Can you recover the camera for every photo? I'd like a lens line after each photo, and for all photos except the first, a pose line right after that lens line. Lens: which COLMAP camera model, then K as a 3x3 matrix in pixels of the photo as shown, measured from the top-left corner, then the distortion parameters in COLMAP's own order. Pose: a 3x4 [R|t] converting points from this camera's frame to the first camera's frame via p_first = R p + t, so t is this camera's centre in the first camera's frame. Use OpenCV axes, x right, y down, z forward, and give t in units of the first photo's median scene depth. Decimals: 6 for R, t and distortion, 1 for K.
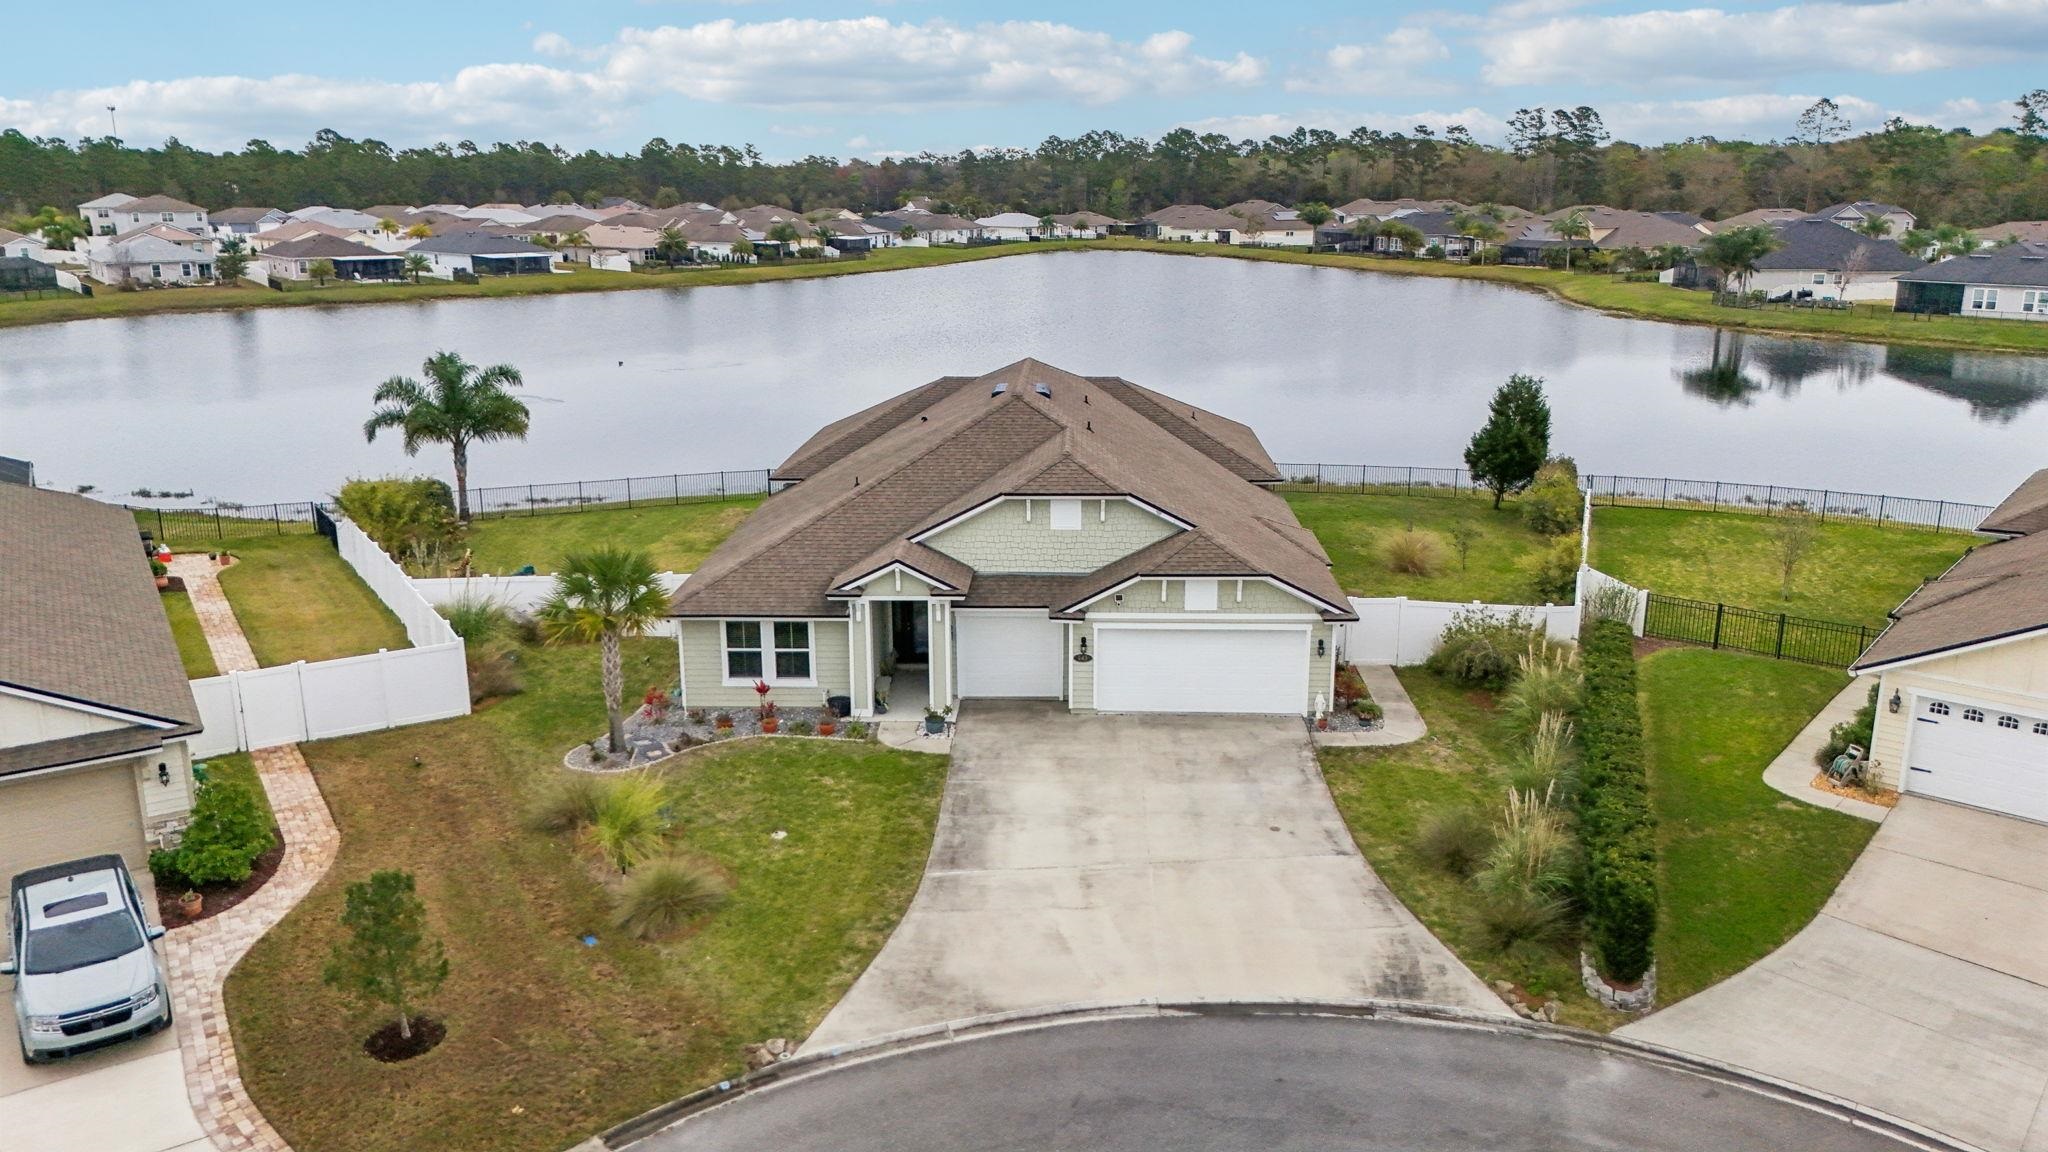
lens RADIAL K [[1487.6, 0, 1032.7], [0, 1487.6, 568.9], [0, 0, 1]] dist [0.084569, -0.106638]
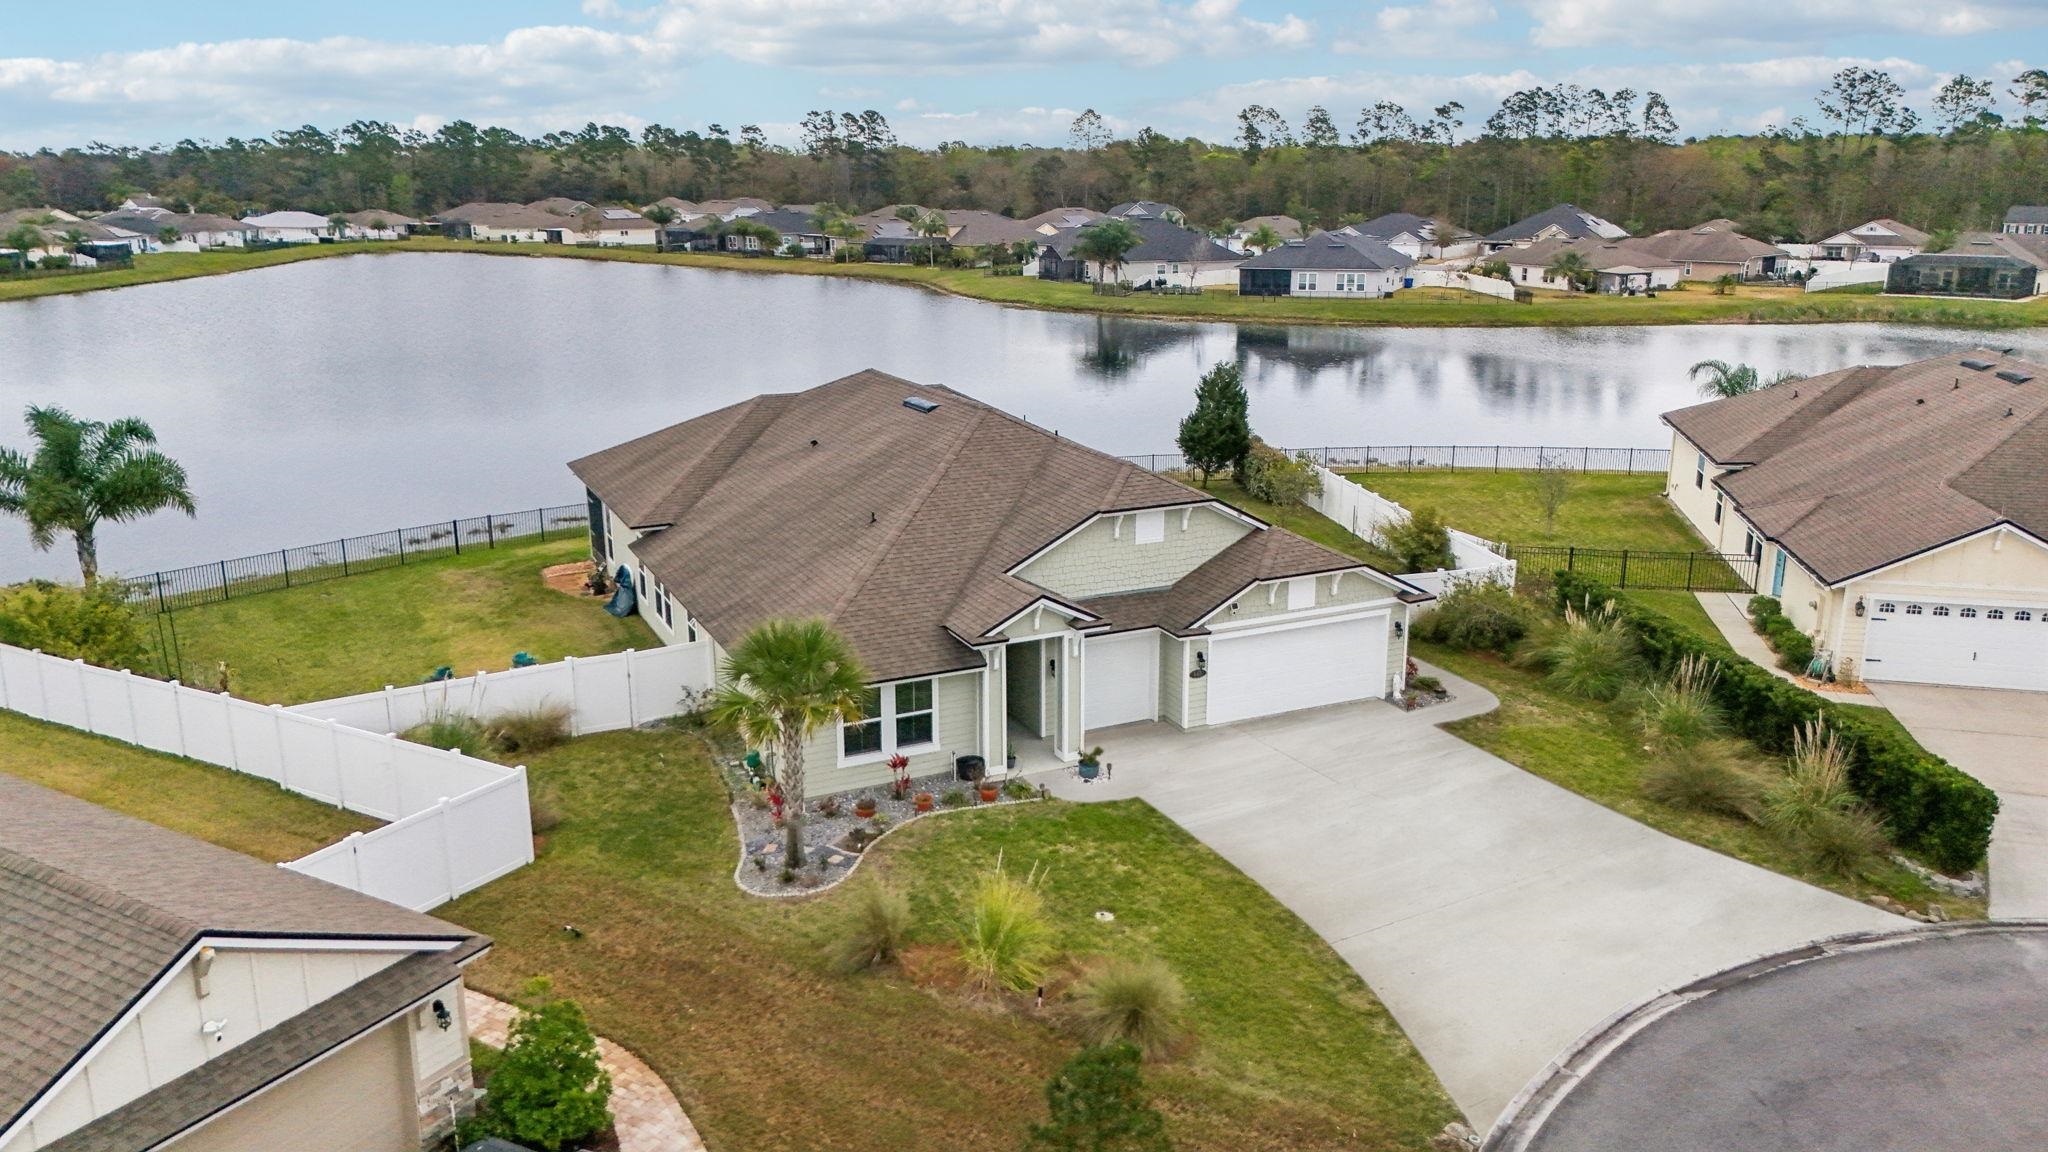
lens RADIAL K [[1487.6, 0, 1032.7], [0, 1487.6, 568.9], [0, 0, 1]] dist [0.084569, -0.106638]
pose [[0.886795, -0.116543, 0.447226, -0.114168], [0.116169, 0.992824, 0.028372, -0.011084], [-0.447324, 0.026794, 0.893971, 0.044159]]
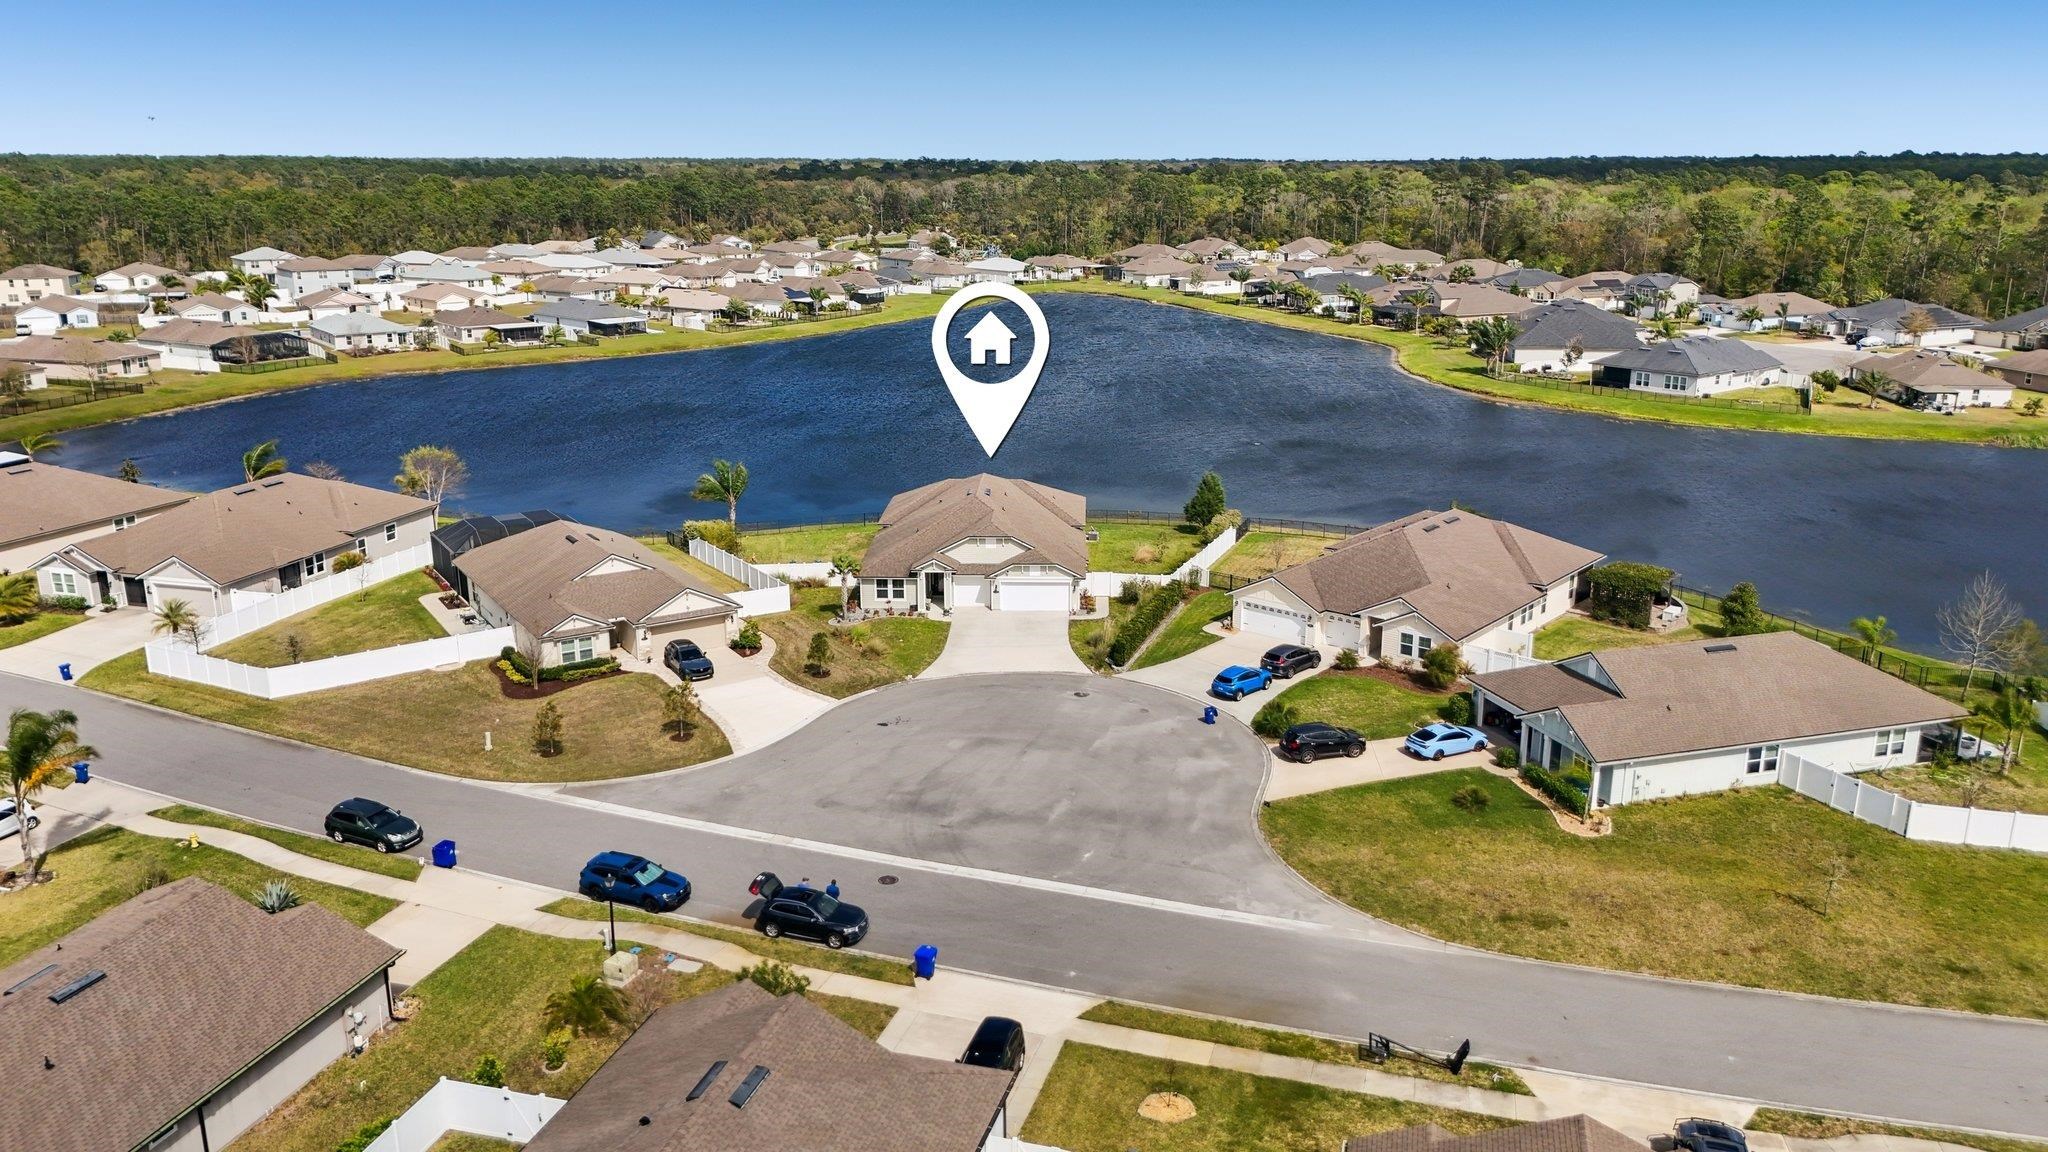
lens RADIAL K [[1498.1, 0, 1033.9], [0, 1498.1, 569.3], [0, 0, 1]] dist [0.042181, -0.026200]
pose [[0.999997, 0.001450, 0.002068, 0.024546], [-0.001469, 0.999959, 0.008950, -0.002945], [-0.002055, -0.008953, 0.999958, -0.473609]]
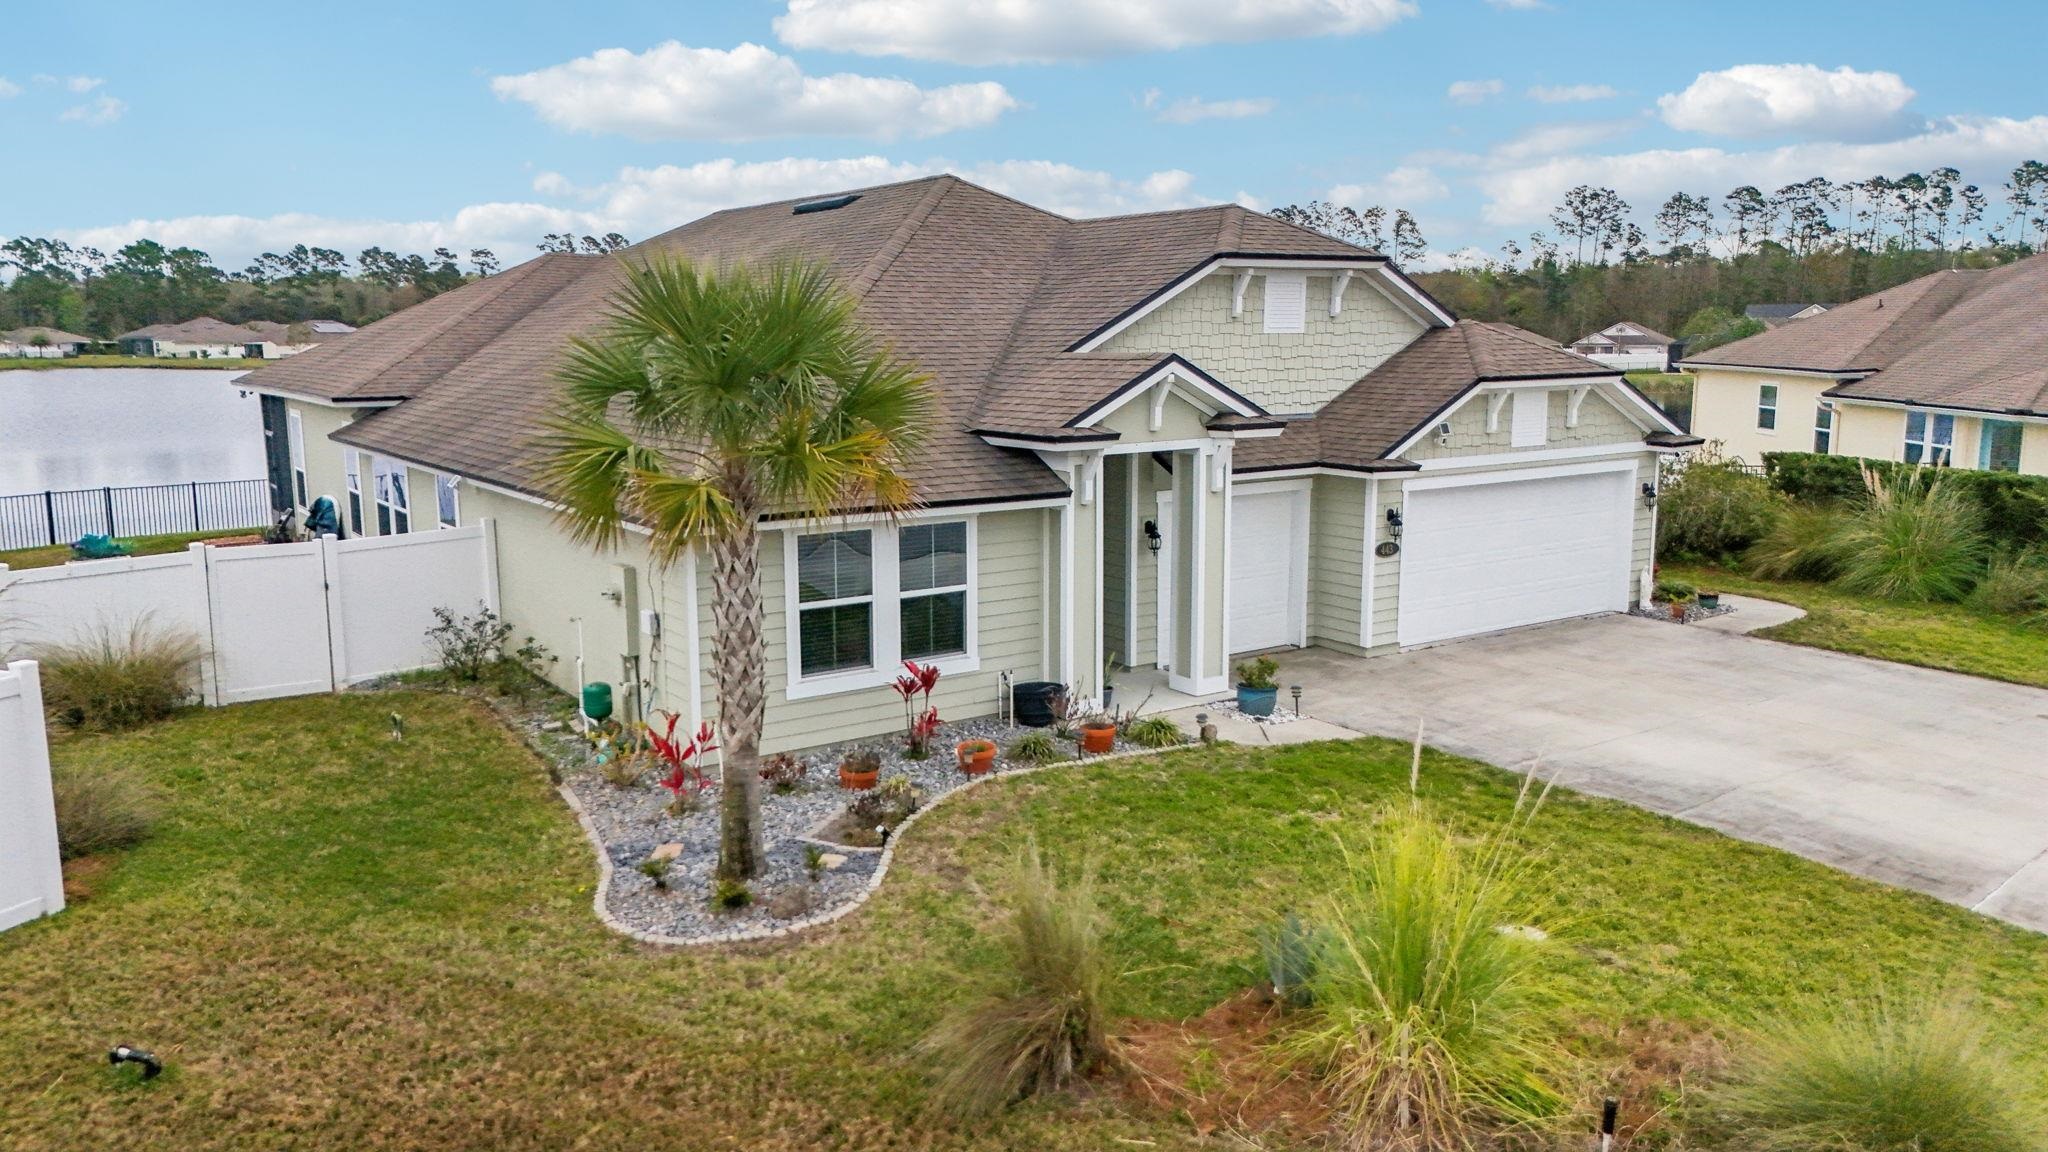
lens RADIAL K [[1498.1, 0, 1033.9], [0, 1498.1, 569.3], [0, 0, 1]] dist [0.042181, -0.026200]
pose [[0.796209, -0.094659, 0.597571, -0.094877], [0.152546, 0.987184, -0.046877, 0.017381], [-0.585475, 0.128481, 0.800444, 0.149971]]
